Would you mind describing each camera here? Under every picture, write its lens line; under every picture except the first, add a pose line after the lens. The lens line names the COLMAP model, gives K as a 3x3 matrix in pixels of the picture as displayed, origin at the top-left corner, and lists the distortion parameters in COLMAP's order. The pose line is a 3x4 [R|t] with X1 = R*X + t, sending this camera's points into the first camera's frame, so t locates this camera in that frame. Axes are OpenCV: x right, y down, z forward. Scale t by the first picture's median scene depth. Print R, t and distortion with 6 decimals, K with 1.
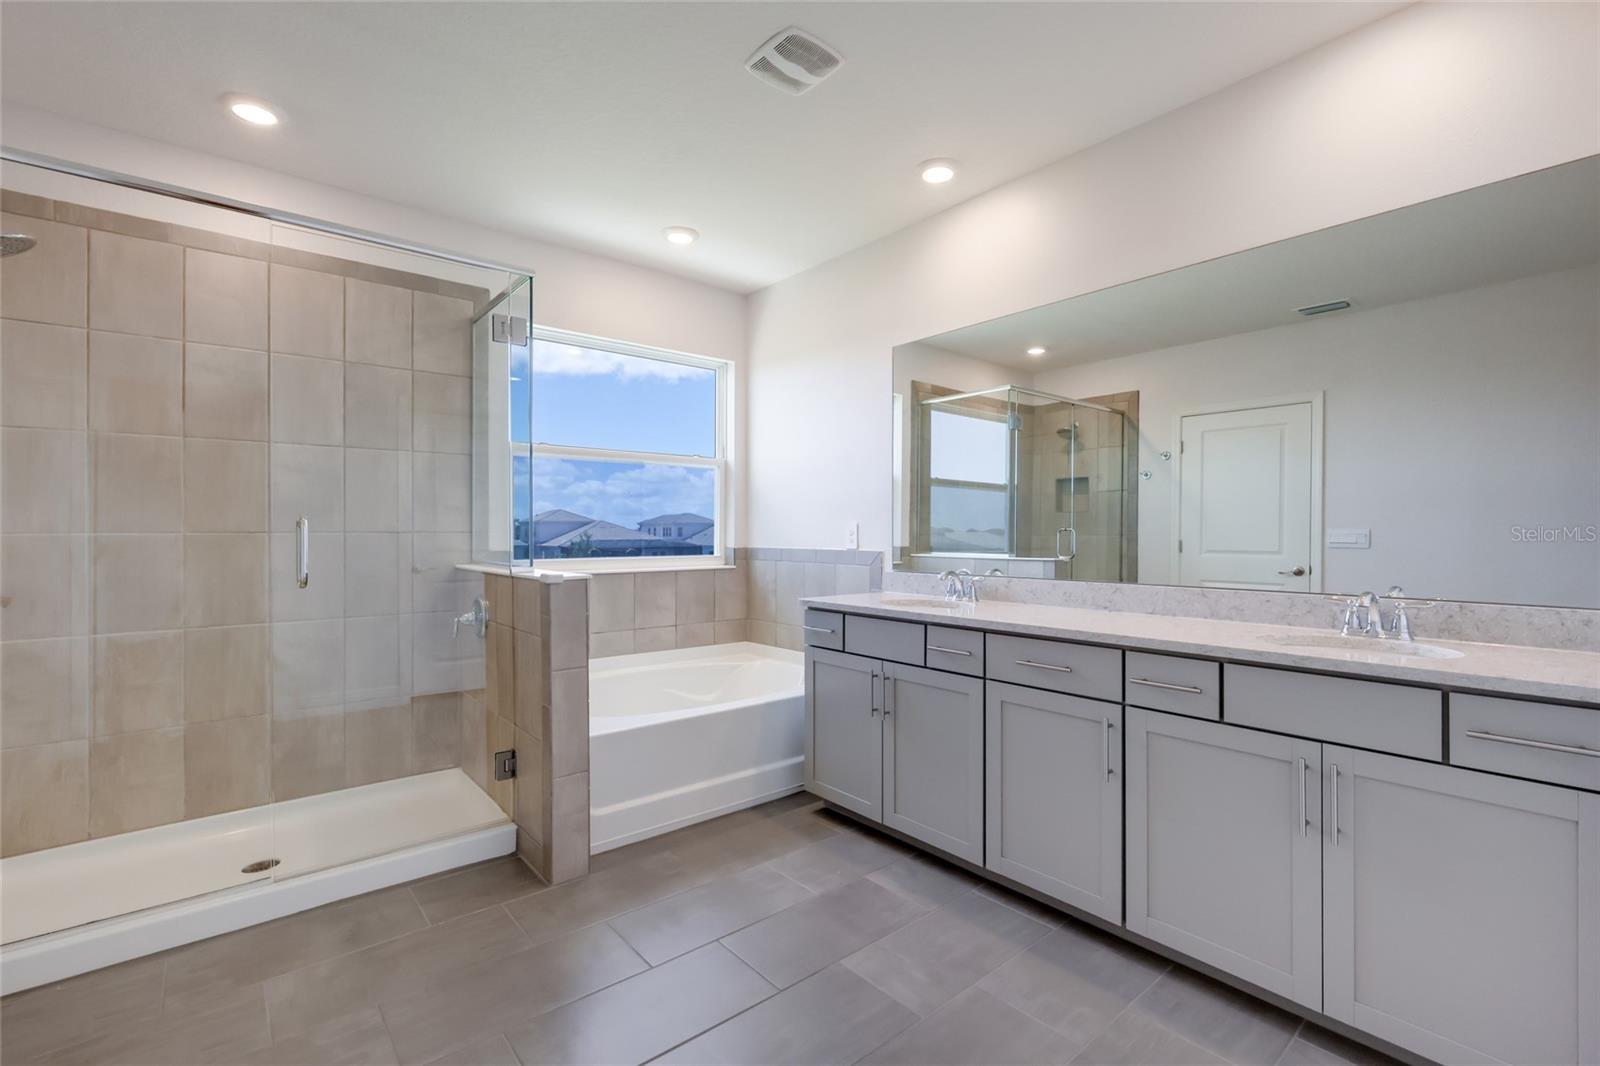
lens RADIAL K [[714.8, 0, 812.2], [0, 714.8, 533.6], [0, 0, 1]] dist [-0.000423, -0.001240]
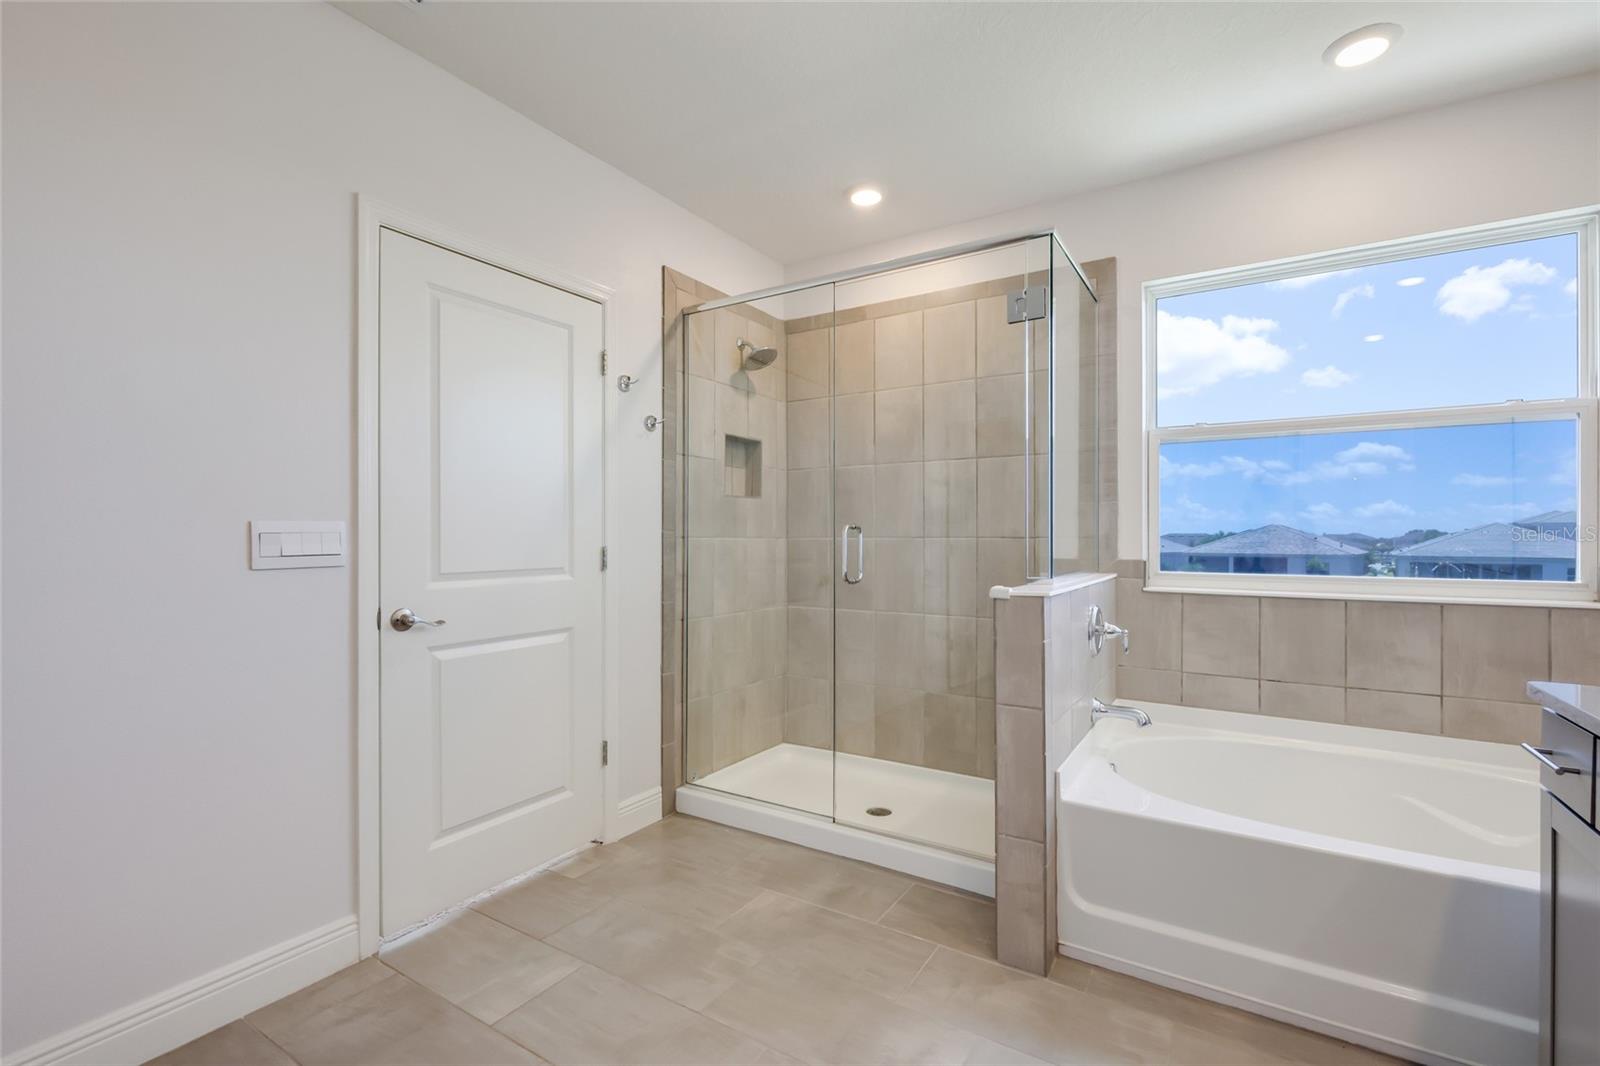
lens RADIAL K [[714.8, 0, 800.9], [0, 714.8, 537.8], [0, 0, 1]] dist [-0.000423, -0.001240]
pose [[0.289236, 0.000012, -0.957258, 0.299639], [-0.004026, 0.999991, -0.001204, 0.001199], [0.957249, 0.004202, 0.289234, 0.439248]]
